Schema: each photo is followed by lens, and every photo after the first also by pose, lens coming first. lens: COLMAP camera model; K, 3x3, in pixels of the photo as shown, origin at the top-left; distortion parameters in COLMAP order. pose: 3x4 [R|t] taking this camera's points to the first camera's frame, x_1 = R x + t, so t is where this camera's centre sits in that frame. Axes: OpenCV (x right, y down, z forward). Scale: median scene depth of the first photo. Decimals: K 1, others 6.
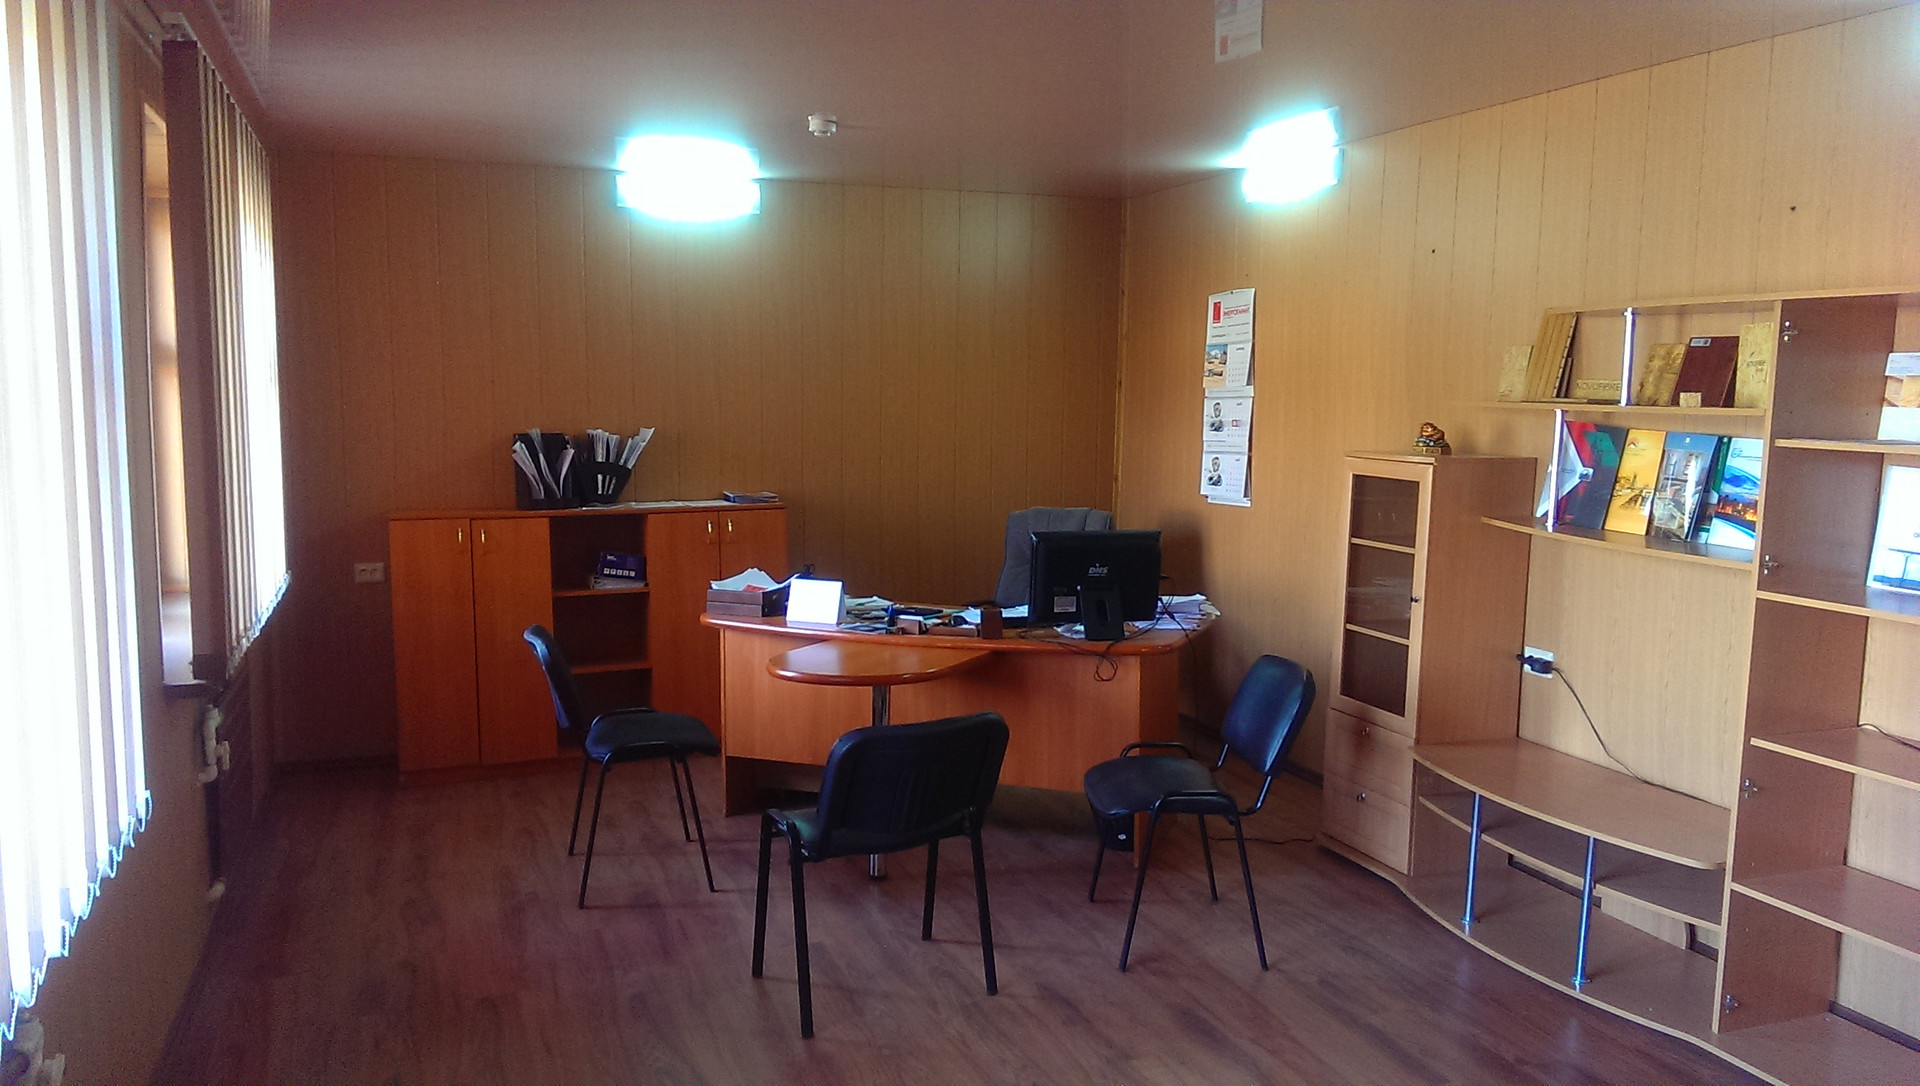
lens RADIAL K [[1350.5, 0, 957.1], [0, 1350.5, 536.0], [0, 0, 1]] dist [0.039413, -0.038351]
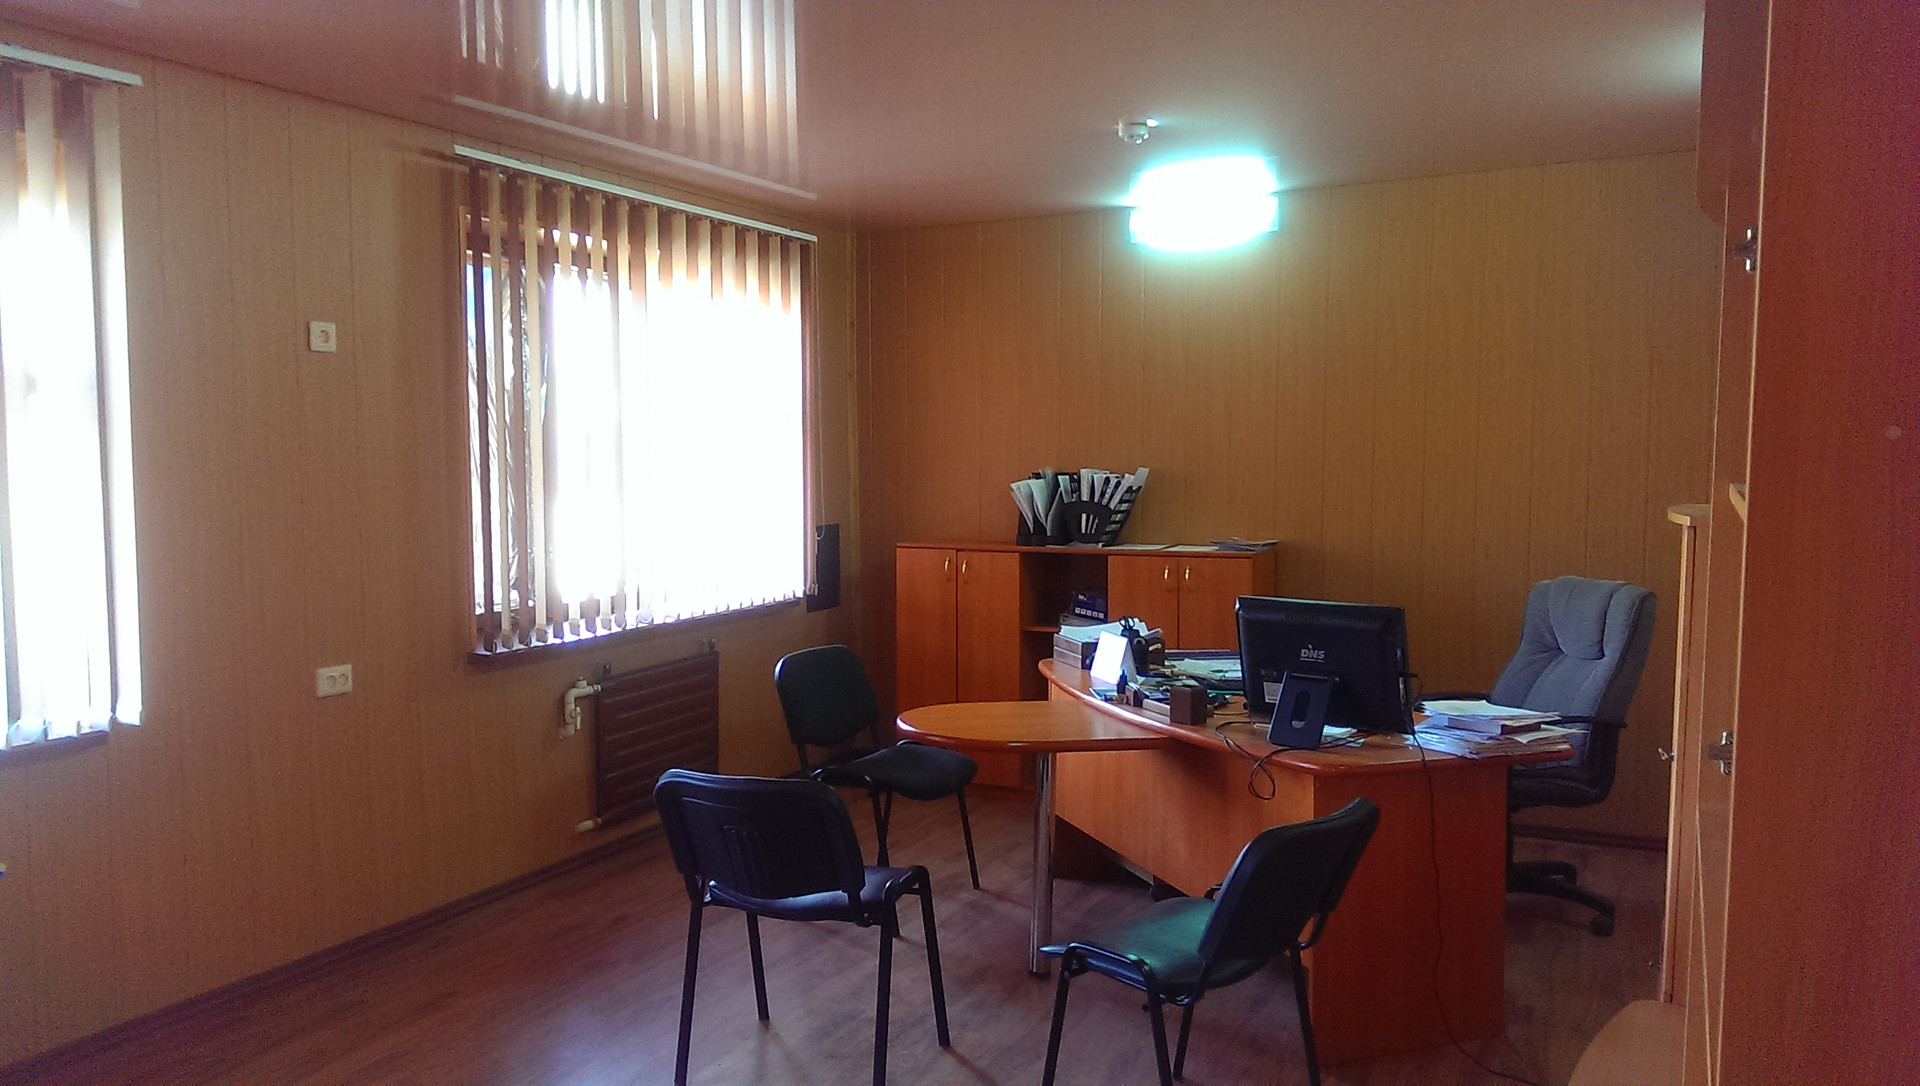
lens RADIAL K [[1350.5, 0, 957.8], [0, 1350.5, 550.0], [0, 0, 1]] dist [0.039413, -0.038351]
pose [[0.675558, 0.051559, -0.735502, 0.406121], [-0.068826, 0.997606, 0.006716, -0.018830], [0.734087, 0.046085, 0.677489, 0.258227]]
